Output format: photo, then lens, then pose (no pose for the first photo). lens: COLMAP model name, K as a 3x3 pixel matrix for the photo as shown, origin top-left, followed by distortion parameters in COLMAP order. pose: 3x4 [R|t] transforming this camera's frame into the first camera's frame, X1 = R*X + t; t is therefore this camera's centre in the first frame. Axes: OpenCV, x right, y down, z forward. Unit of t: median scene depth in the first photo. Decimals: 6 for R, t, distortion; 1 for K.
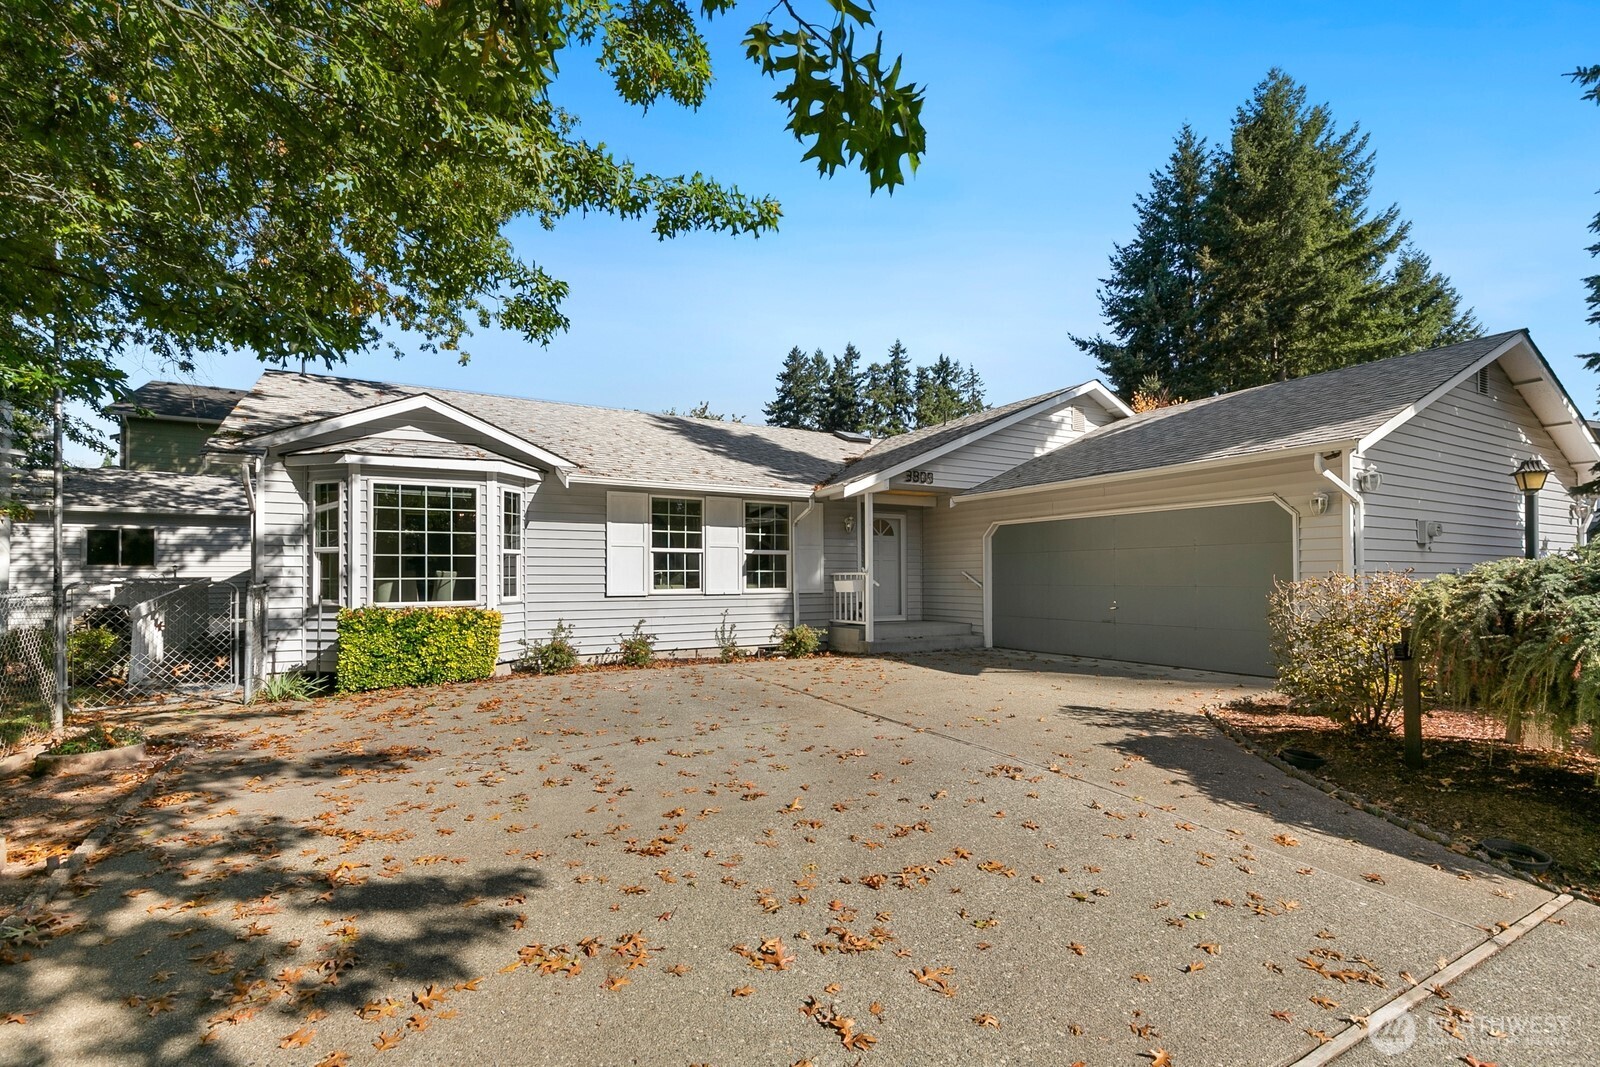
lens RADIAL K [[733.0, 0, 797.3], [0, 733.0, 555.2], [0, 0, 1]] dist [-0.016216, -0.000435]
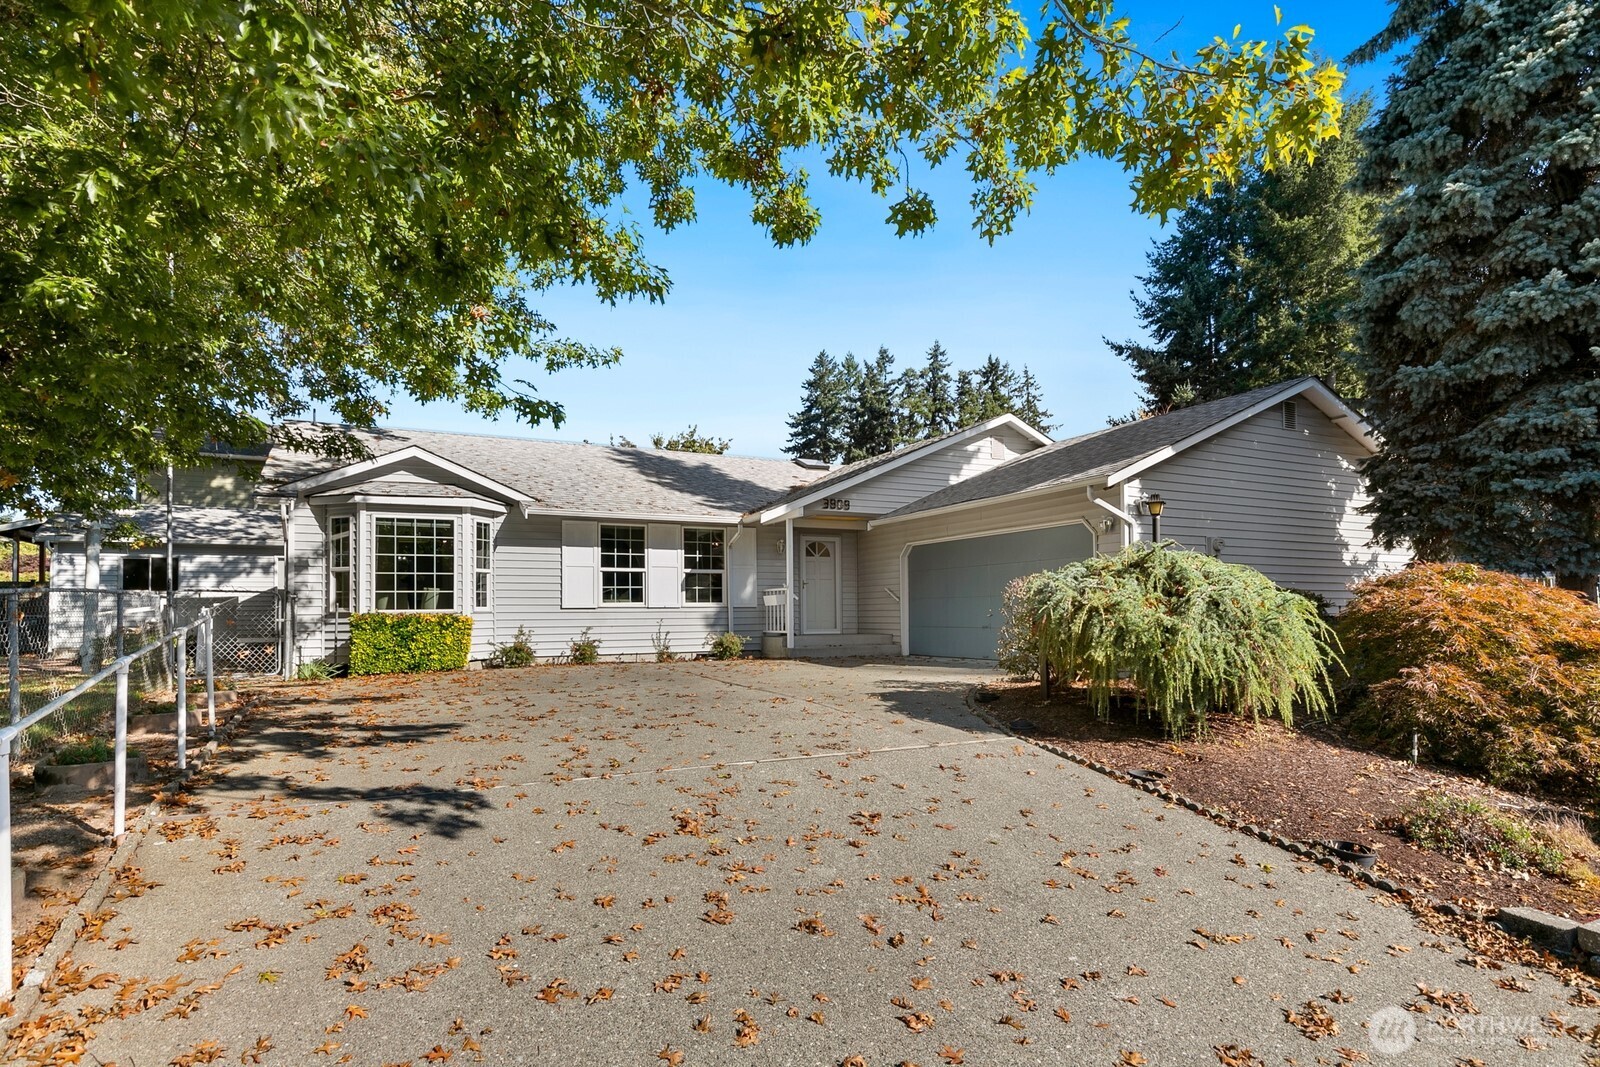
lens RADIAL K [[868.9, 0, 799.3], [0, 868.9, 571.7], [0, 0, 1]] dist [-0.028123, 0.000331]
pose [[0.998428, -0.008329, -0.055428, 0.182862], [0.007314, 0.999802, -0.018479, 0.022757], [0.055571, 0.018045, 0.998292, -0.350357]]
